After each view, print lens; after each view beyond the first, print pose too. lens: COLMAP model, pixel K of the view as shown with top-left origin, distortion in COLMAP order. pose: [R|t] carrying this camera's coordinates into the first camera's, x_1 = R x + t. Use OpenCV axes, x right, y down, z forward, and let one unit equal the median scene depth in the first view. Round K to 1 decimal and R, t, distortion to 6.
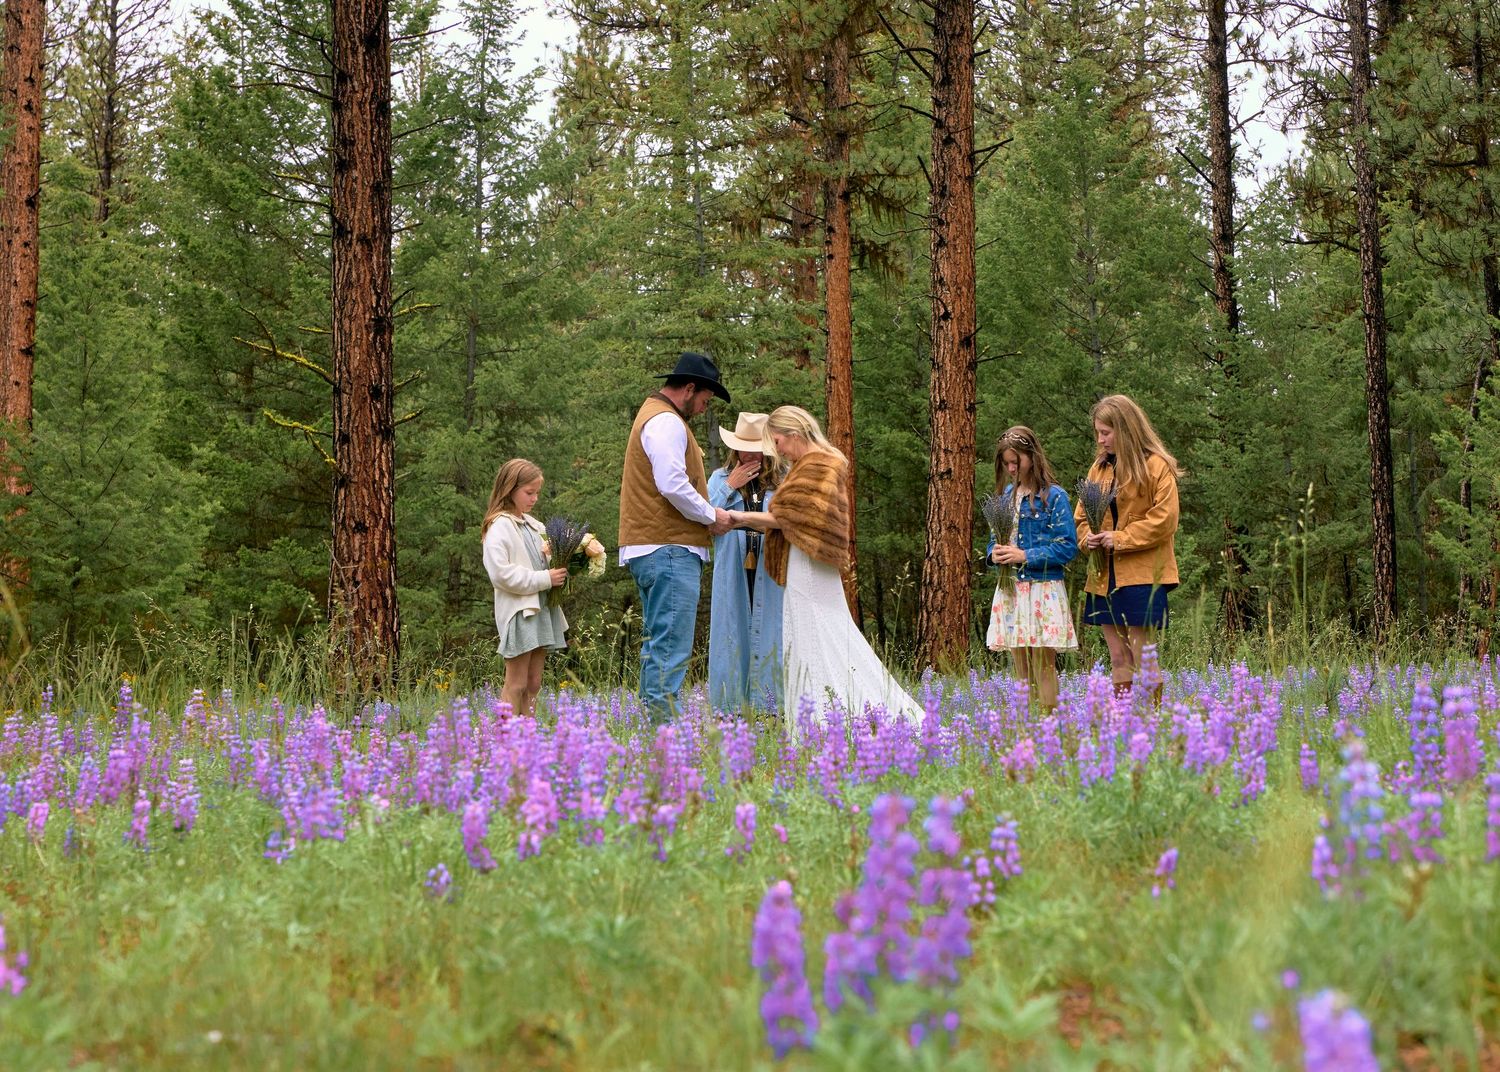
lens RADIAL K [[4344.5, 0, 746.7], [0, 4344.5, 539.2], [0, 0, 1]] dist [-0.022379, 0.000000]
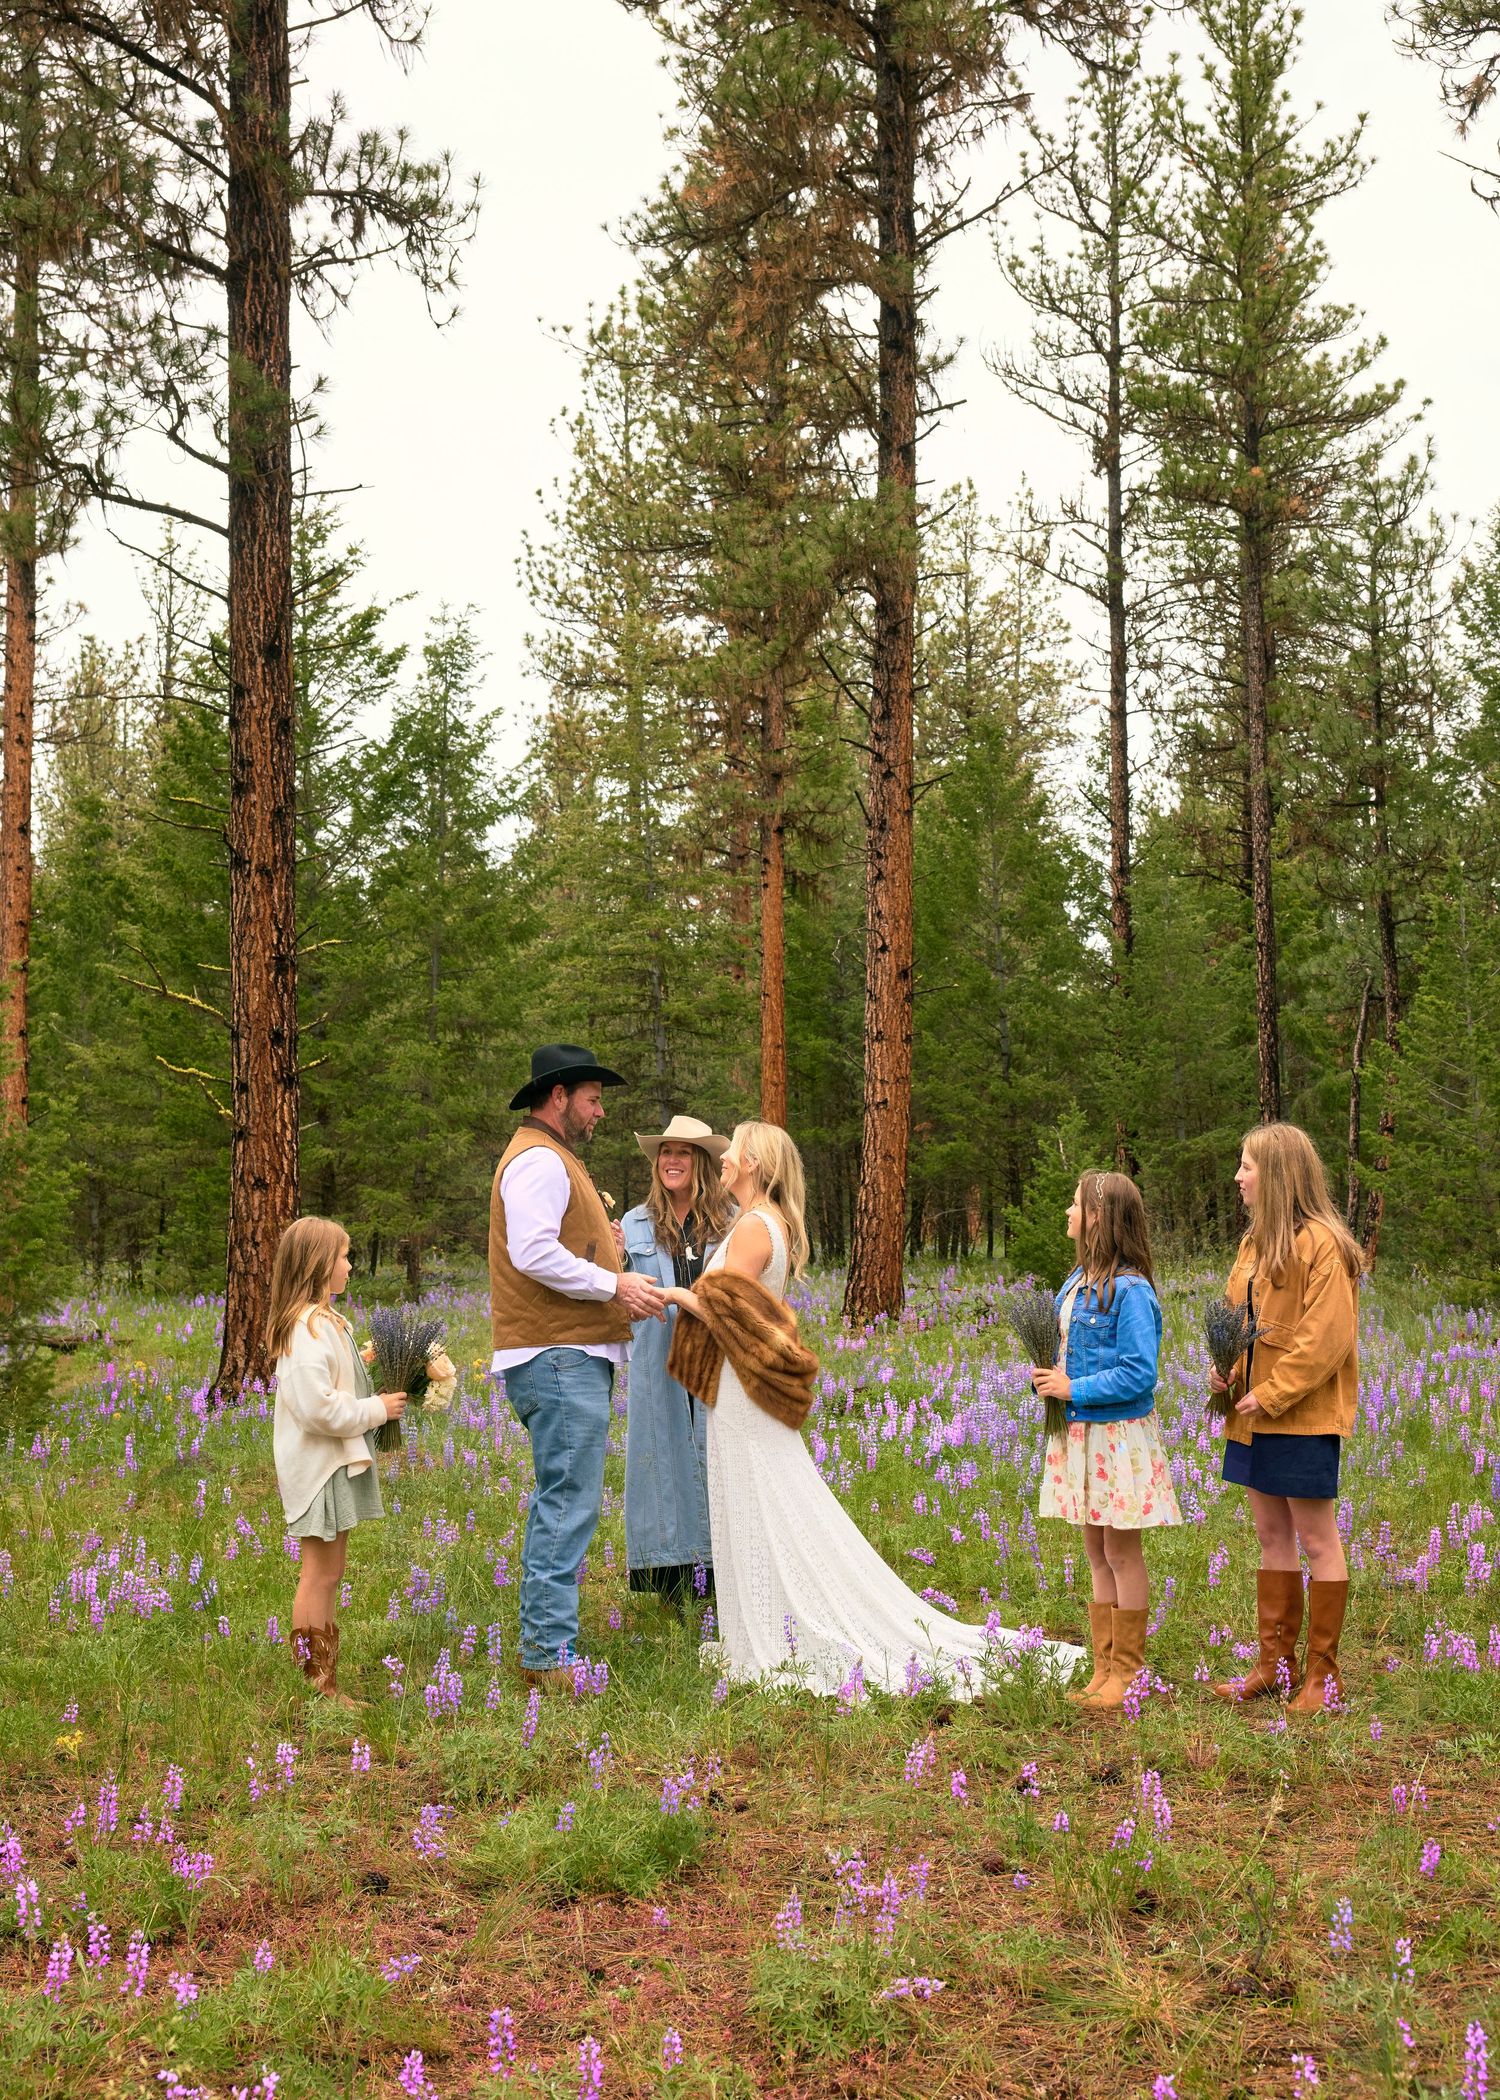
lens RADIAL K [[2832.4, 0, 700.4], [0, 2832.4, 1041.6], [0, 0, 1]] dist [0.057255, 0.000000]
pose [[0.999971, 0.007444, 0.001505, 0.002025], [-0.007435, 0.999952, -0.006339, -0.021925], [-0.001552, 0.006327, 0.999979, 0.296786]]
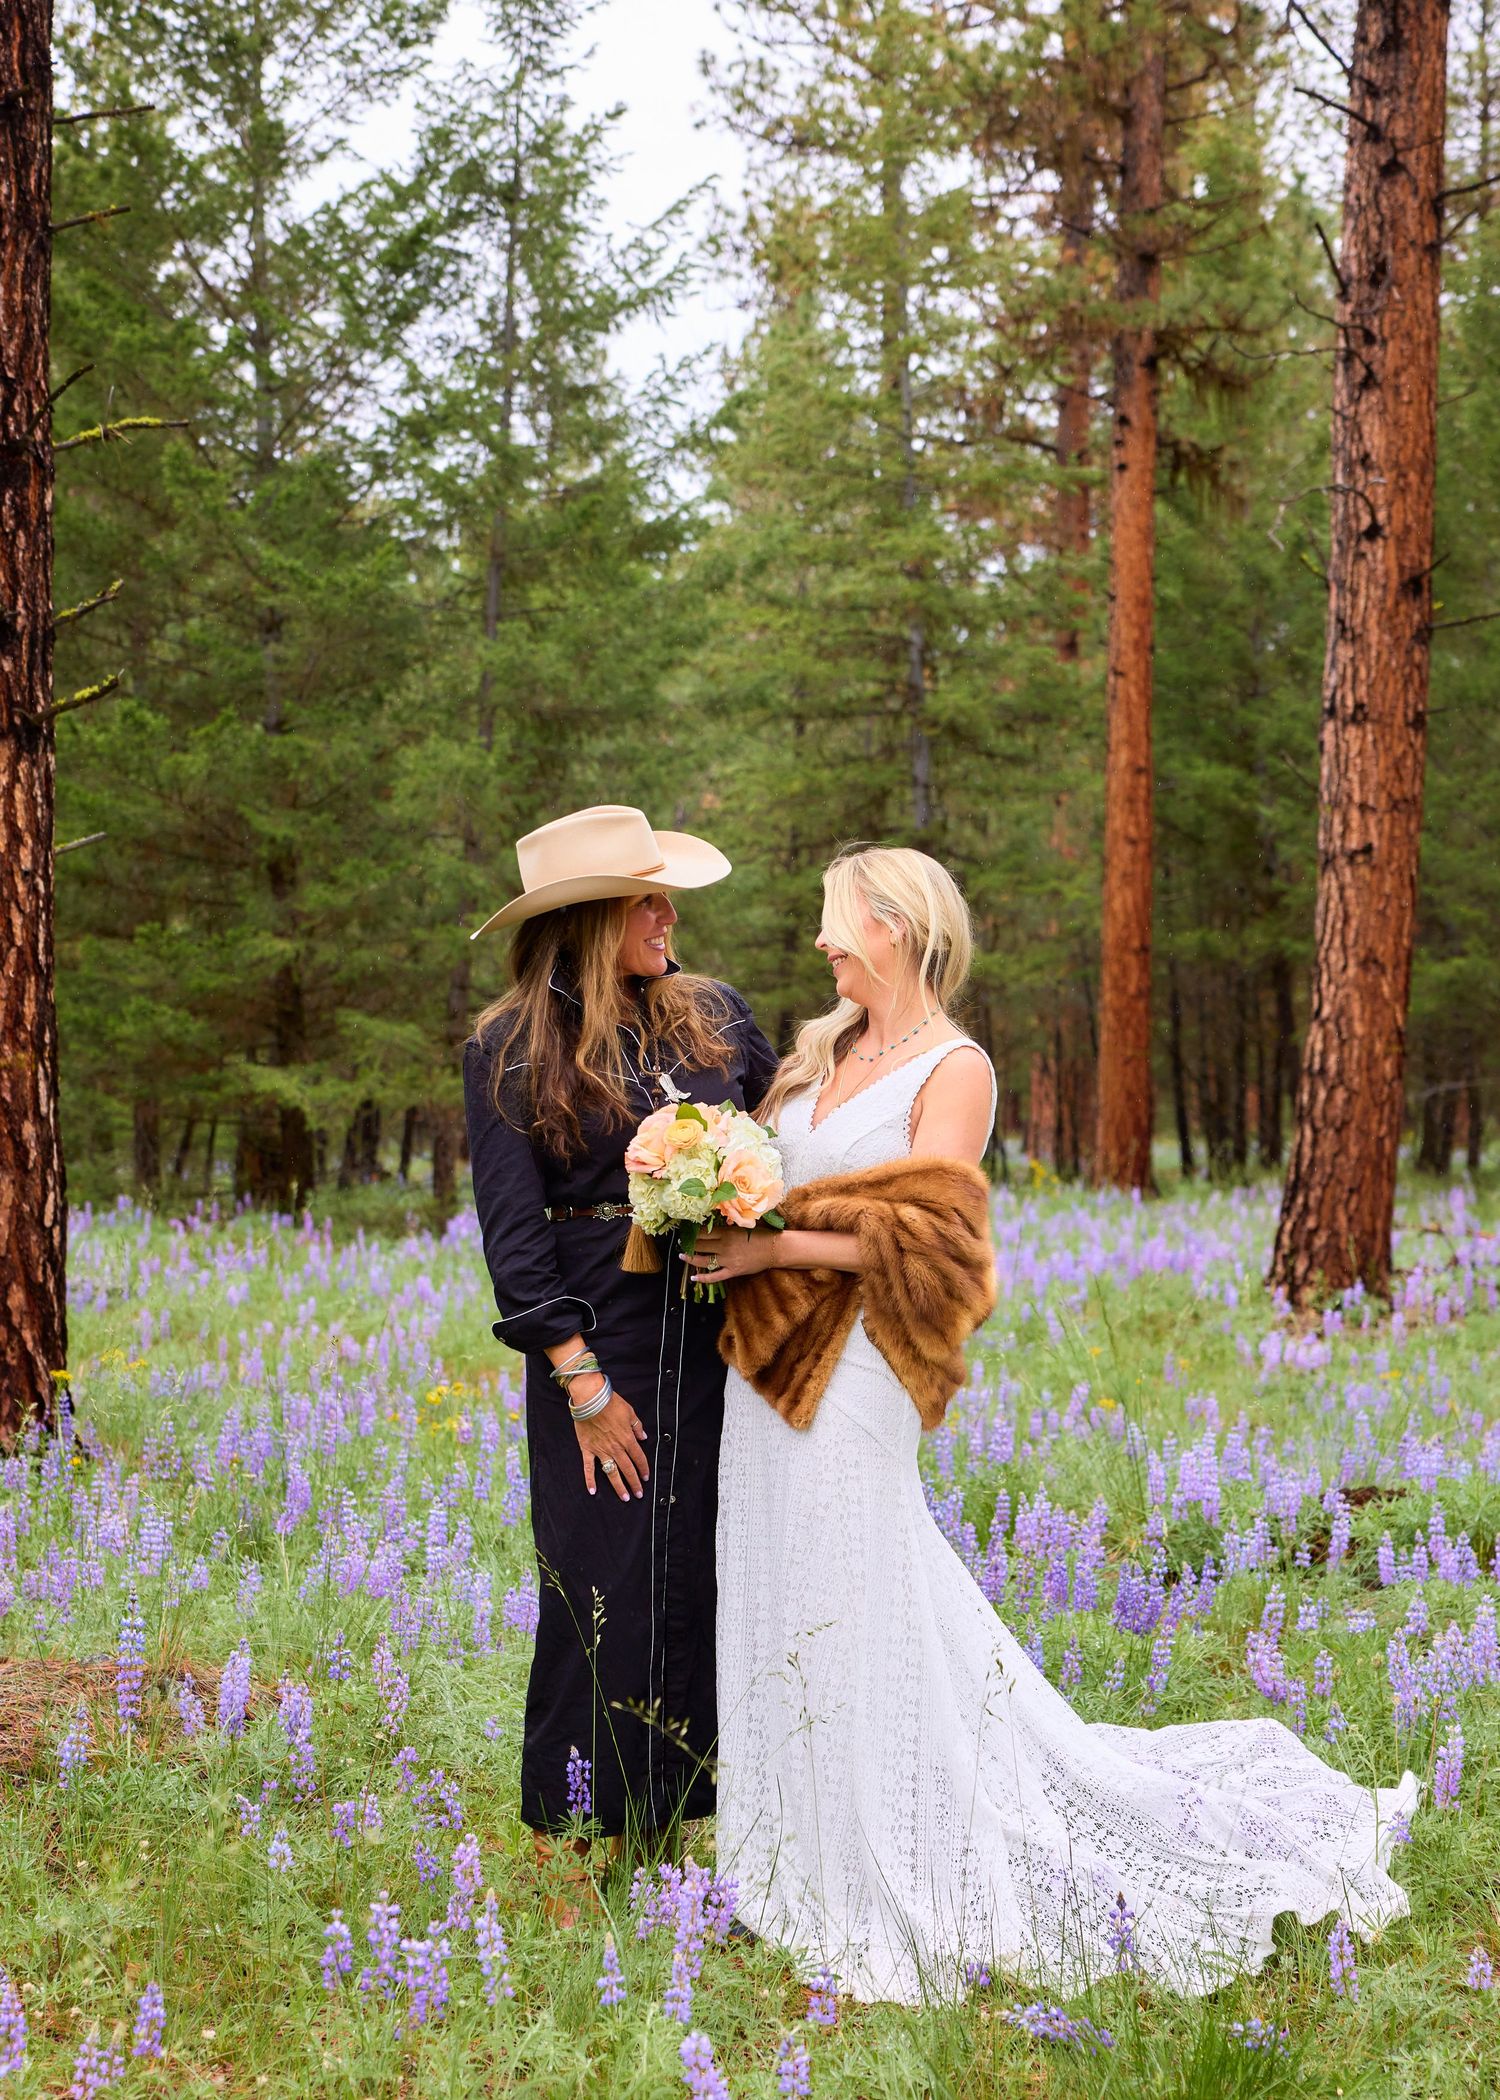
lens RADIAL K [[4191.2, 0, 619.2], [0, 4191.2, 1123.1], [0, 0, 1]] dist [-0.044472, 0.000000]
pose [[0.995721, 0.030528, -0.087218, 0.003792], [-0.025159, 0.997758, 0.062012, -0.010274], [0.088915, -0.059552, 0.994257, 0.454971]]
